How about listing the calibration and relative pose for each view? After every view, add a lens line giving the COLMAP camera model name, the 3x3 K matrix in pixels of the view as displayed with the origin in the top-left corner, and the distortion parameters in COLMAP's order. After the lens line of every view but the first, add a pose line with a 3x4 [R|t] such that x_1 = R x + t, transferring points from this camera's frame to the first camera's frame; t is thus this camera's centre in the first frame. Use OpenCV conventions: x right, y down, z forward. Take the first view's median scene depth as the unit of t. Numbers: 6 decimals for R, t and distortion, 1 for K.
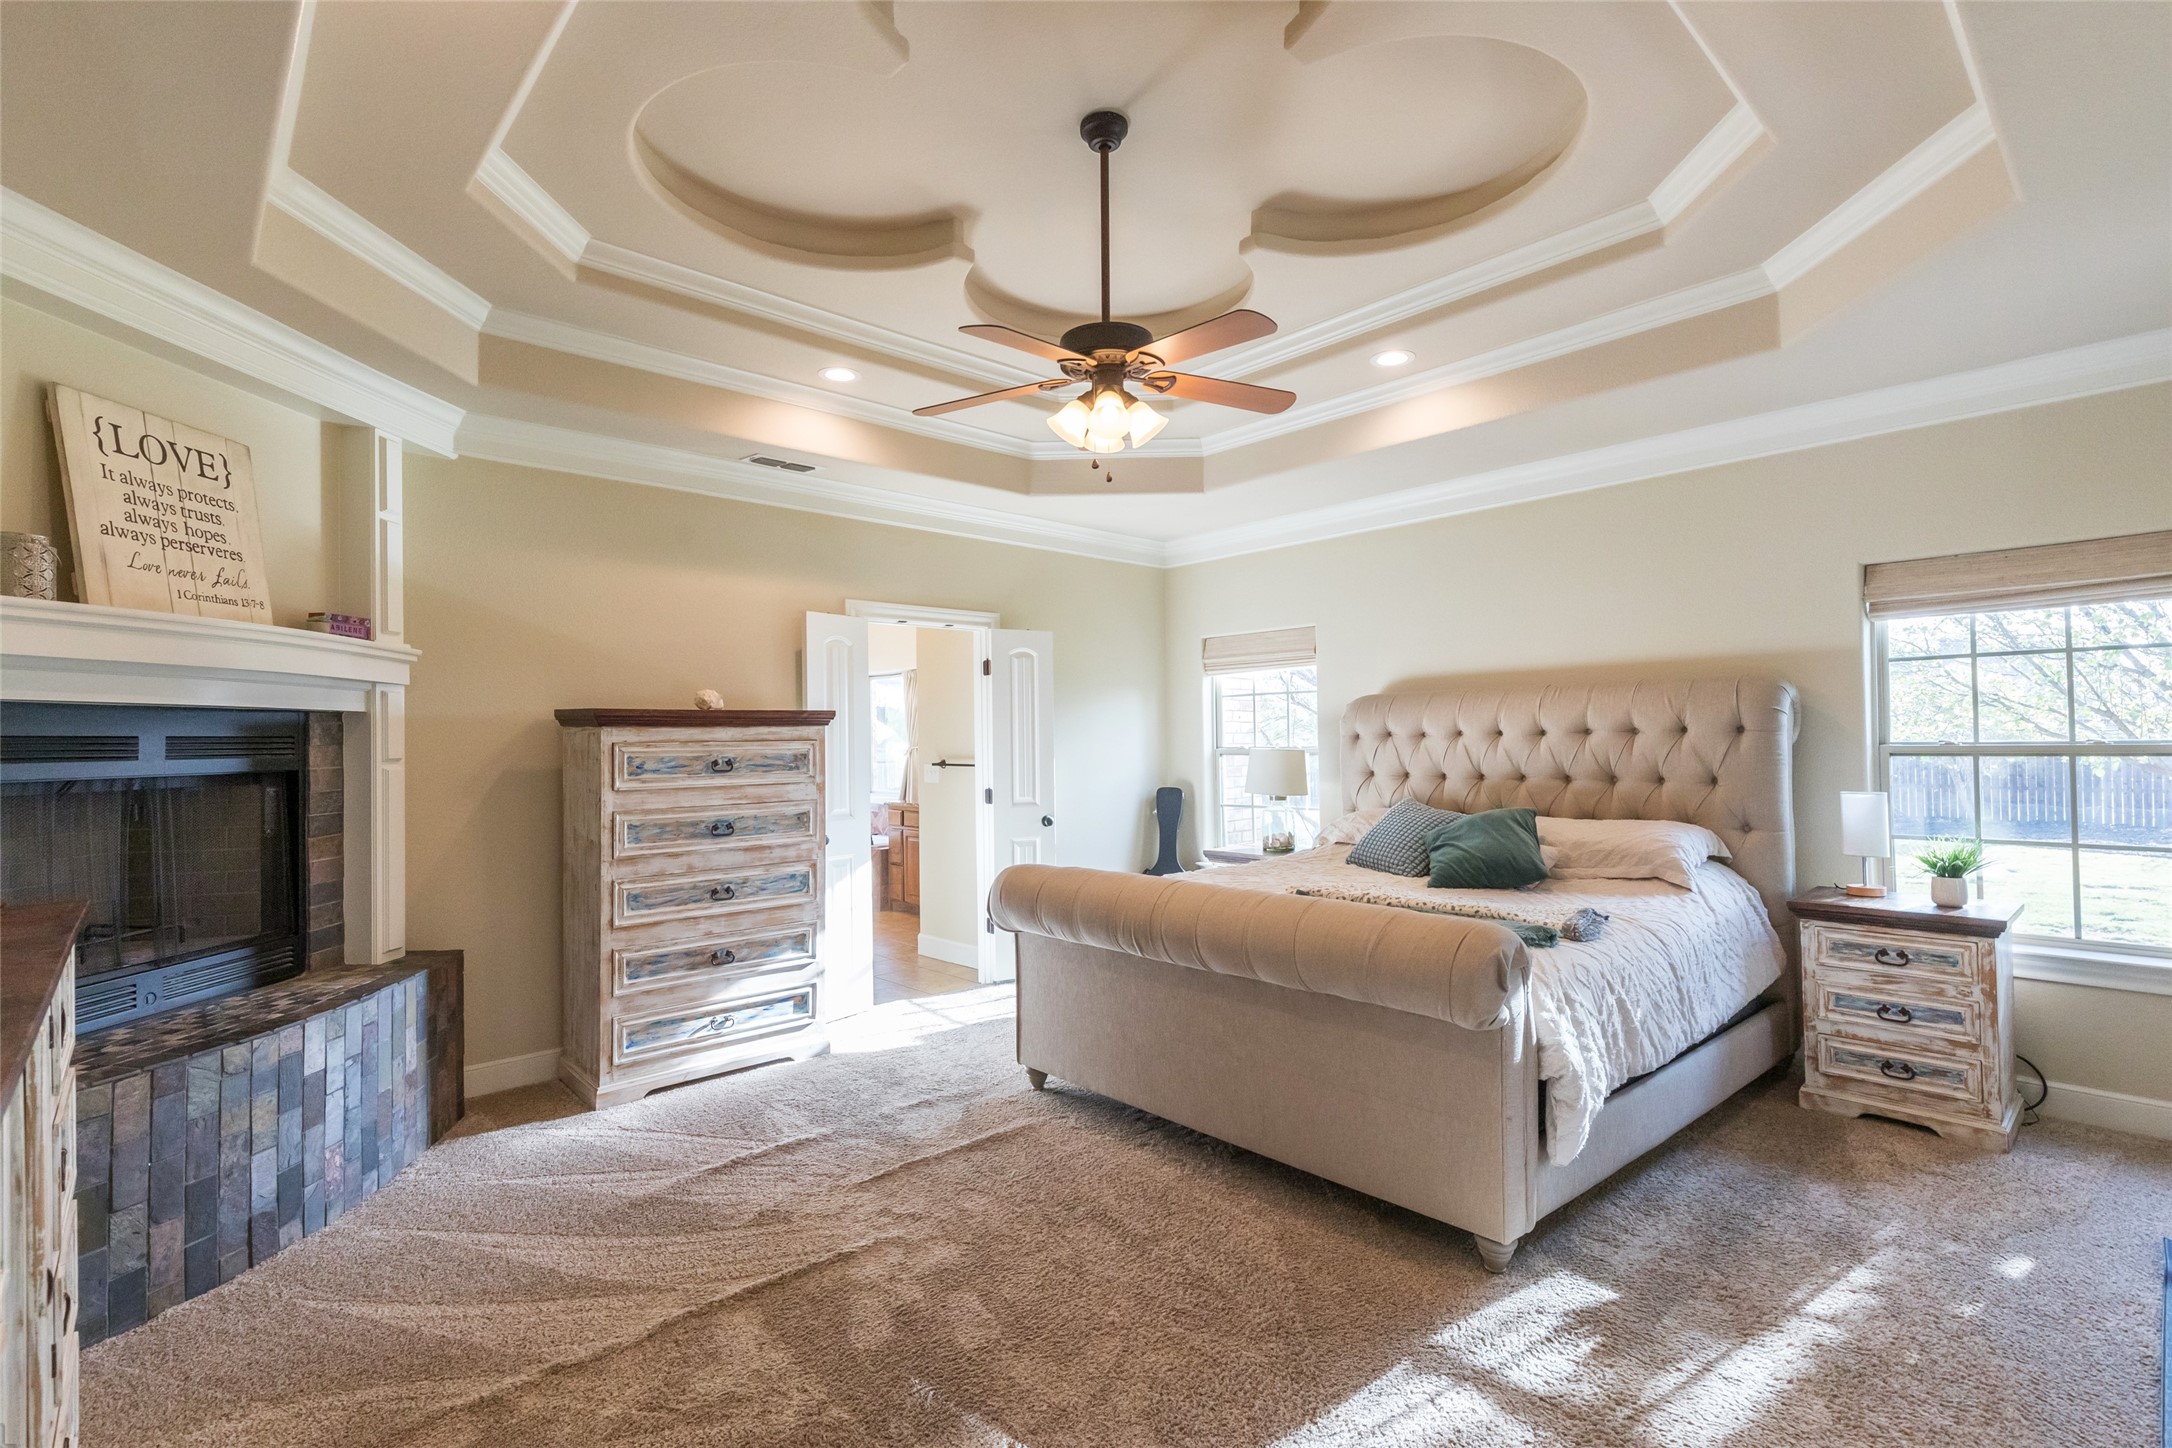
lens RADIAL K [[973.2, 0, 1100.5], [0, 973.2, 721.9], [0, 0, 1]] dist [0.009757, -0.003020]
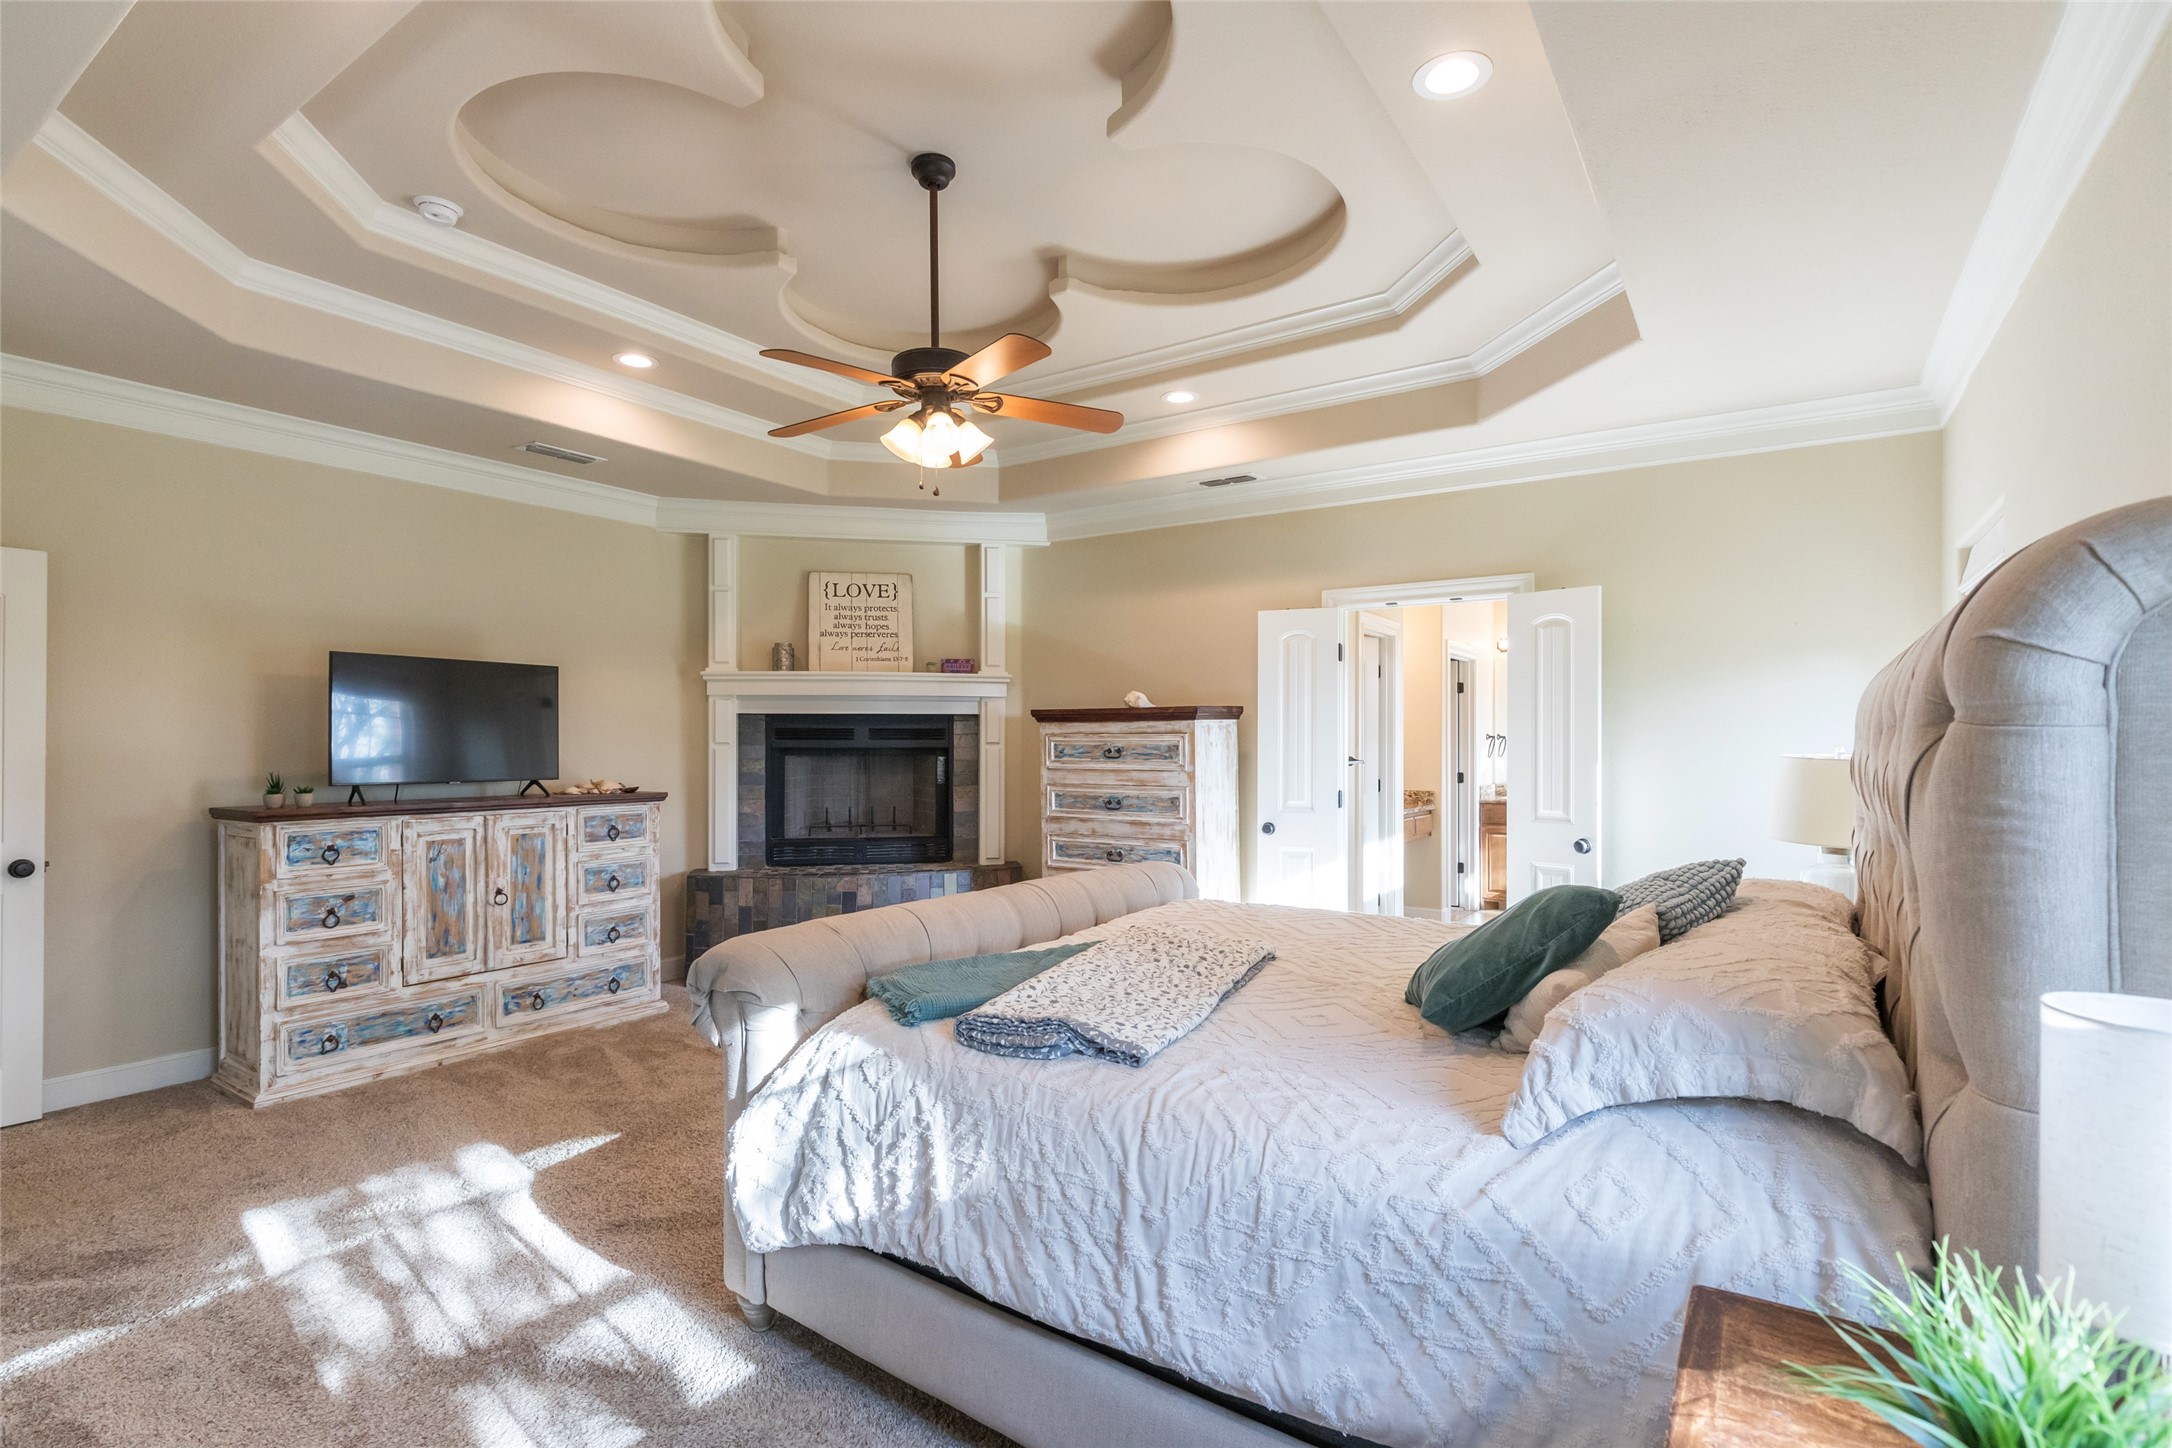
lens RADIAL K [[1001.3, 0, 1104.3], [0, 1001.3, 736.5], [0, 0, 1]] dist [0.005262, 0.000077]
pose [[0.255499, 0.009137, -0.966766, 0.852250], [0.012410, 0.999842, 0.012730, 0.007625], [0.966730, -0.015250, 0.255346, 0.673974]]
